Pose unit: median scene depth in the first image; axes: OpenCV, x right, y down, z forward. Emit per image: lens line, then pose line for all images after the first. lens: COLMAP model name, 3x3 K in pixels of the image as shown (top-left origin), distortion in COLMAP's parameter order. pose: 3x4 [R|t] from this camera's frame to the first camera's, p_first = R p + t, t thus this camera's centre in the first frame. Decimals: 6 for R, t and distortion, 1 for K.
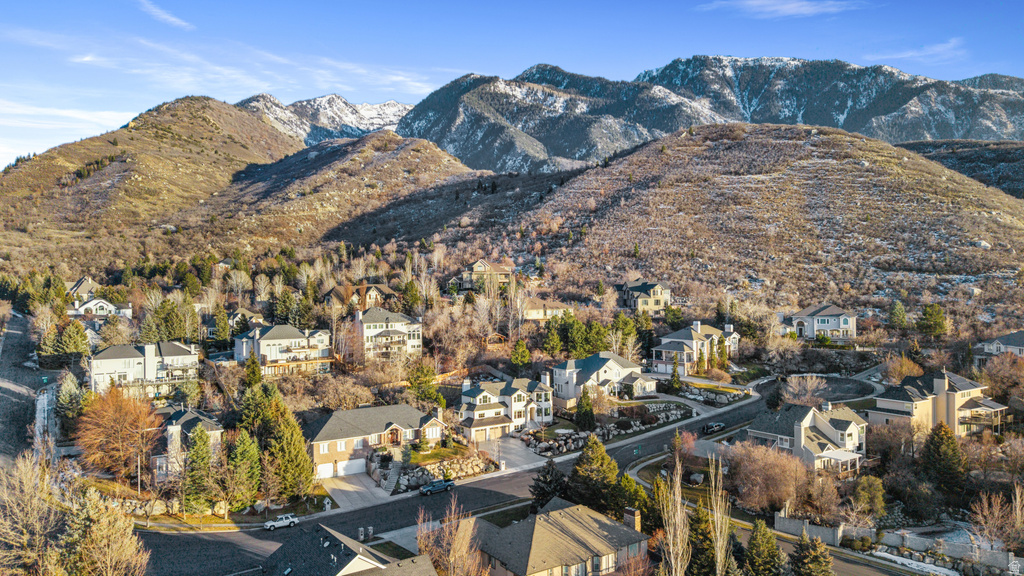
lens RADIAL K [[686.3, 0, 506.2], [0, 686.3, 290.4], [0, 0, 1]] dist [0.083147, -0.101332]
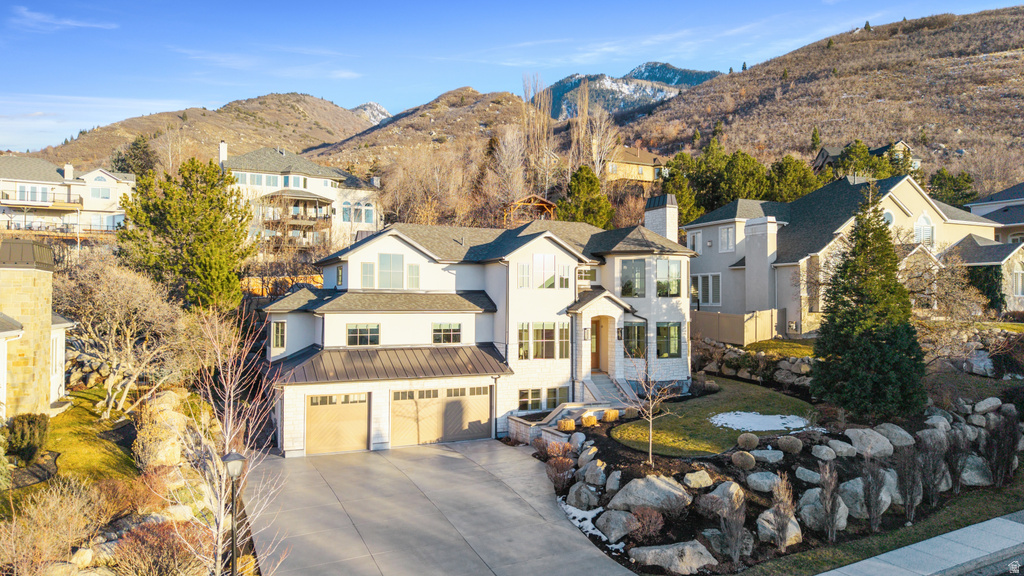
lens RADIAL K [[685.0, 0, 512.9], [0, 685.0, 295.4], [0, 0, 1]] dist [0.042361, -0.047533]
pose [[0.989660, 0.011203, -0.142994, 0.017495], [-0.013294, 0.999818, -0.013674, 0.071594], [0.142814, 0.015433, 0.989629, 0.330777]]
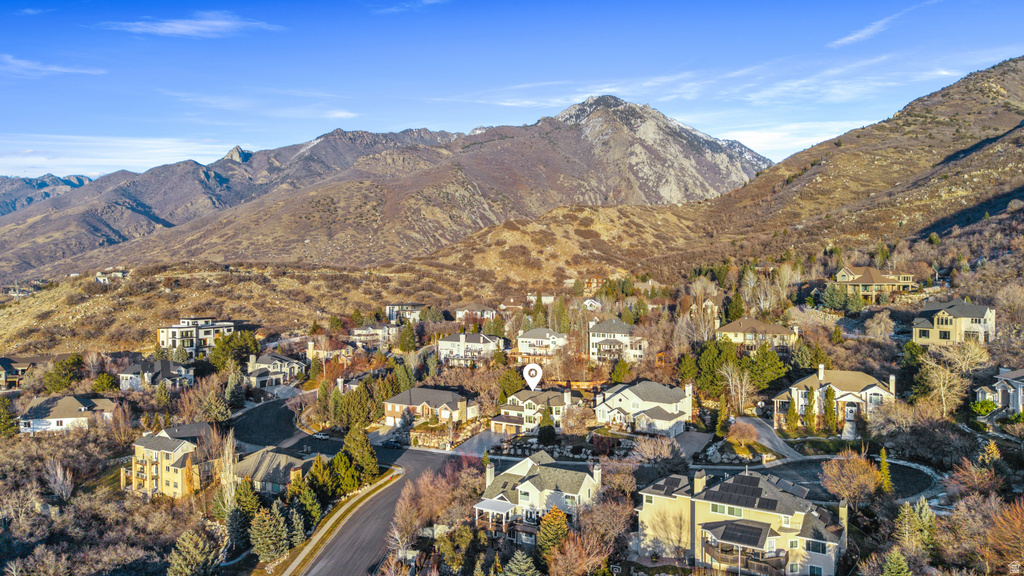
lens RADIAL K [[686.3, 0, 506.2], [0, 686.3, 290.4], [0, 0, 1]] dist [0.083147, -0.101332]
pose [[0.407184, 0.024013, -0.913030, 0.459566], [-0.000454, 0.999660, 0.026089, -0.031025], [0.913346, -0.010209, 0.407056, 0.206065]]
